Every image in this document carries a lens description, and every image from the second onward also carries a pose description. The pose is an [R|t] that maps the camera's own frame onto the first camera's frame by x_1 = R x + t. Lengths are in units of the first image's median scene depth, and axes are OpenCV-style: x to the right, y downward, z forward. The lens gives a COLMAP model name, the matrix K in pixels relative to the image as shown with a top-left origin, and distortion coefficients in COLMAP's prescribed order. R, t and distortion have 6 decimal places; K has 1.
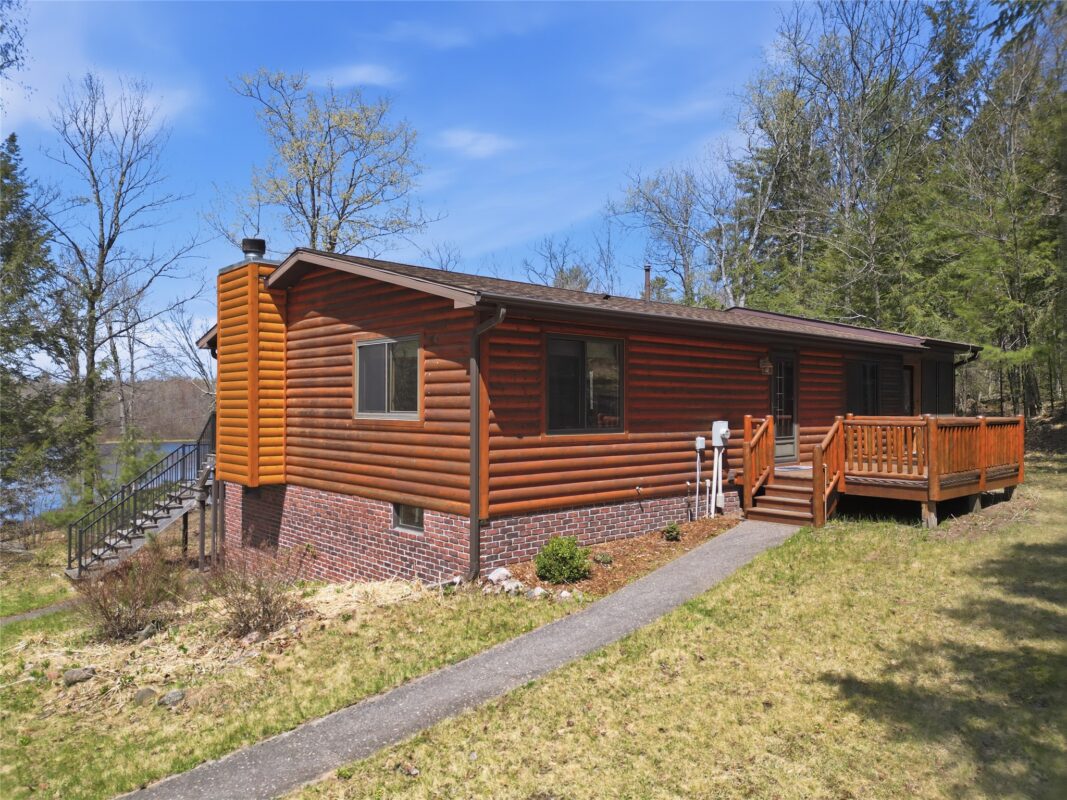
lens RADIAL K [[770.8, 0, 533.5], [0, 770.8, 400.0], [0, 0, 1]] dist [0.086388, -0.076655]
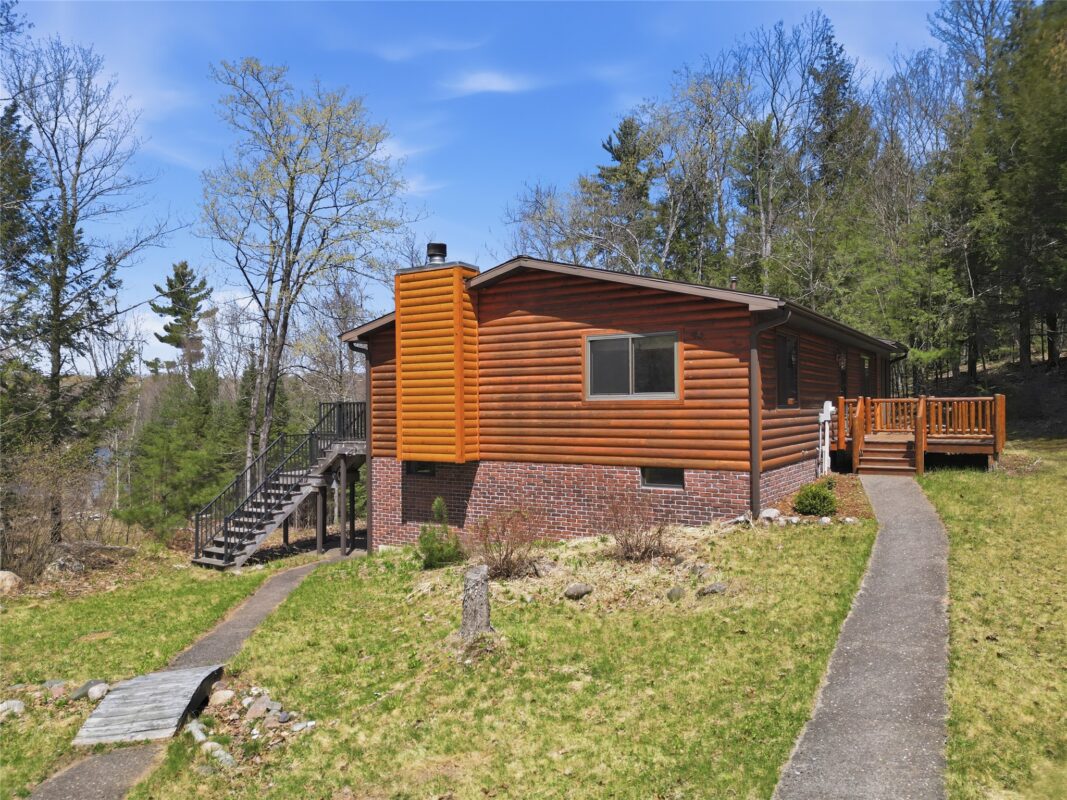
lens RADIAL K [[761.5, 0, 534.7], [0, 761.5, 417.7], [0, 0, 1]] dist [0.016516, -0.013426]
pose [[0.968547, -0.014980, 0.248378, -0.614721], [0.009413, 0.999678, 0.023586, 0.022627], [-0.248651, -0.020506, 0.968376, -0.128761]]
